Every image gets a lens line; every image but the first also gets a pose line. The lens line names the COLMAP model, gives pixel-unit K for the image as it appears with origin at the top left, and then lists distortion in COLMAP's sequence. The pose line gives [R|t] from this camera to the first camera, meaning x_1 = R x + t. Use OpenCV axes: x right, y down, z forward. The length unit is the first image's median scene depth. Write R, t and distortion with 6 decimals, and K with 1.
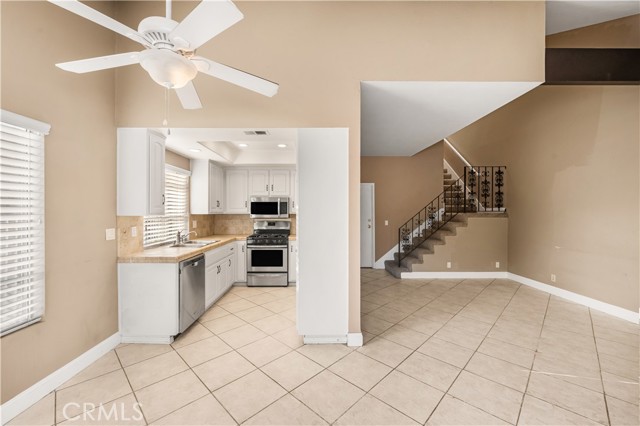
lens RADIAL K [[260.8, 0, 305.6], [0, 260.8, 210.5], [0, 0, 1]] dist [-0.014993, 0.000361]
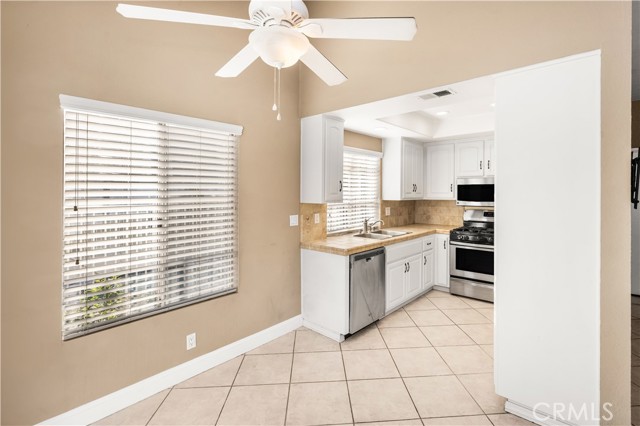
lens RADIAL K [[296.3, 0, 330.6], [0, 296.3, 193.4], [0, 0, 1]] dist [0.000482, -0.000056]
pose [[0.758743, 0.003569, -0.651381, 0.079834], [0.000659, 0.999980, 0.006247, -0.014158], [0.651390, -0.005169, 0.758725, 0.098955]]
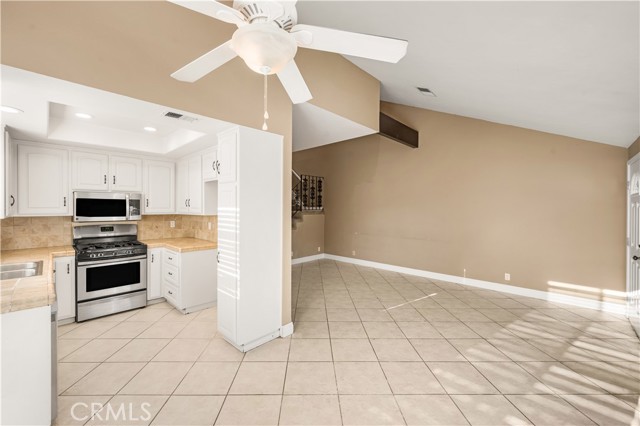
lens RADIAL K [[260.9, 0, 314.9], [0, 260.9, 208.2], [0, 0, 1]] dist [-0.002991, -0.000375]
pose [[0.683693, -0.001064, 0.729769, -0.295286], [-0.004623, 0.999973, 0.005789, -0.014522], [-0.729755, -0.007332, 0.683670, 0.087581]]
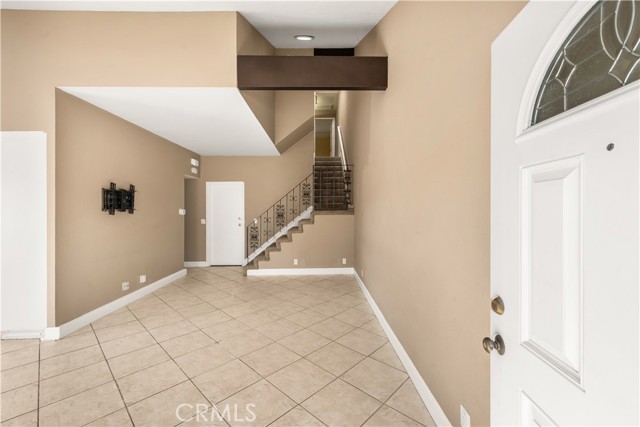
lens RADIAL K [[271.8, 0, 324.5], [0, 271.8, 207.1], [0, 0, 1]] dist [0.000245, -0.000104]
pose [[0.999258, -0.006589, 0.037940, 0.697838], [0.006597, 0.999978, -0.000074, -0.004260], [-0.037939, 0.000324, 0.999280, -0.077111]]
